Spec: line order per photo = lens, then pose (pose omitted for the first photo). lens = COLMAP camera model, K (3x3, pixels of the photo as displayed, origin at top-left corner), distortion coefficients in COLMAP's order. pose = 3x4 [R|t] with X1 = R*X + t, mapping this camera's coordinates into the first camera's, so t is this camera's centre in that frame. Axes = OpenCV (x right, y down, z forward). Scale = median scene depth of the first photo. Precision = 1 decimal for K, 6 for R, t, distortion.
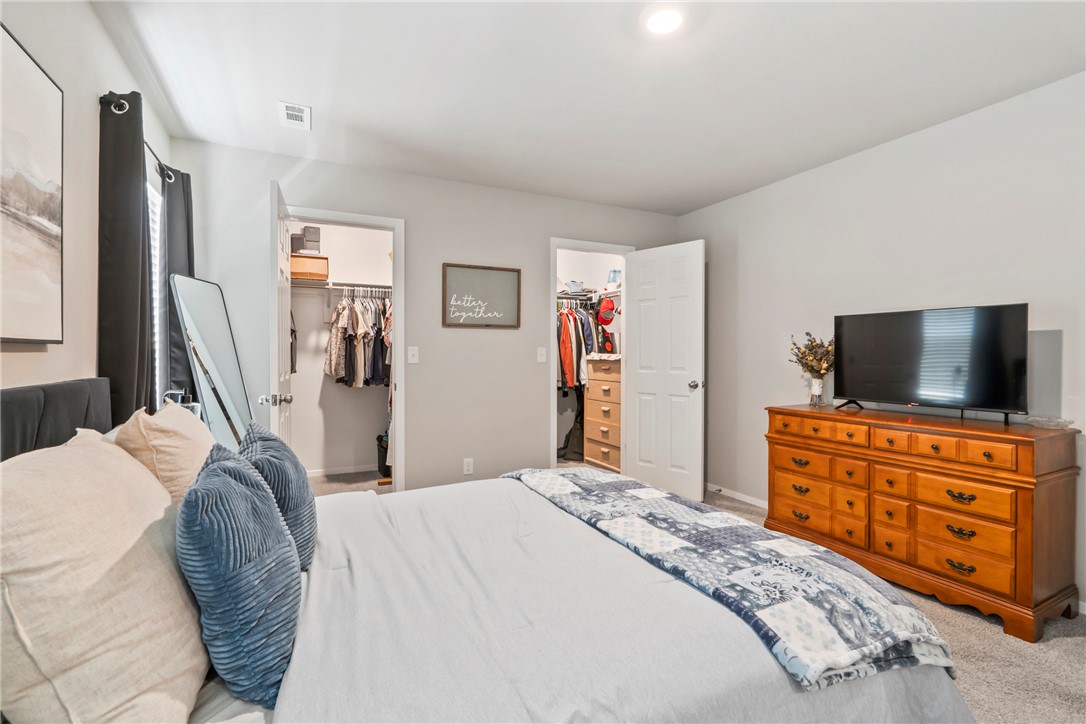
lens RADIAL K [[495.1, 0, 542.2], [0, 495.1, 358.7], [0, 0, 1]] dist [-0.003165, -0.000379]
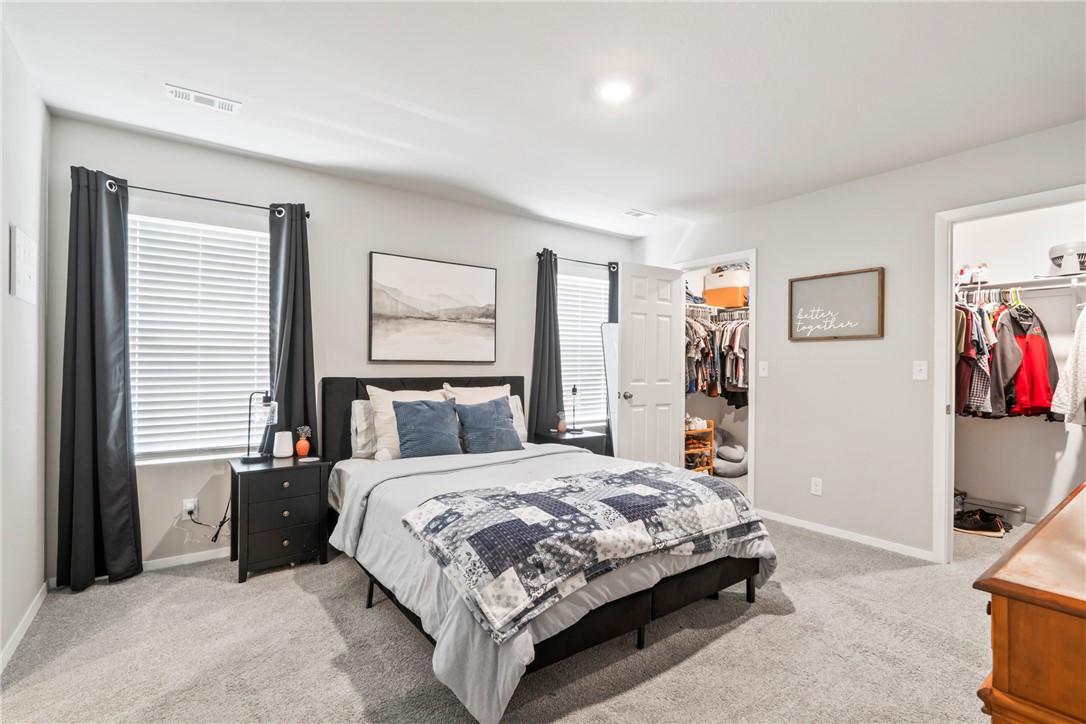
lens RADIAL K [[505.0, 0, 543.0], [0, 505.0, 362.0], [0, 0, 1]] dist [-0.001210, -0.000063]
pose [[0.182420, -0.005114, -0.983207, 0.726431], [-0.015306, 0.999851, -0.008041, -0.006109], [0.983102, 0.016516, 0.182314, 0.308071]]
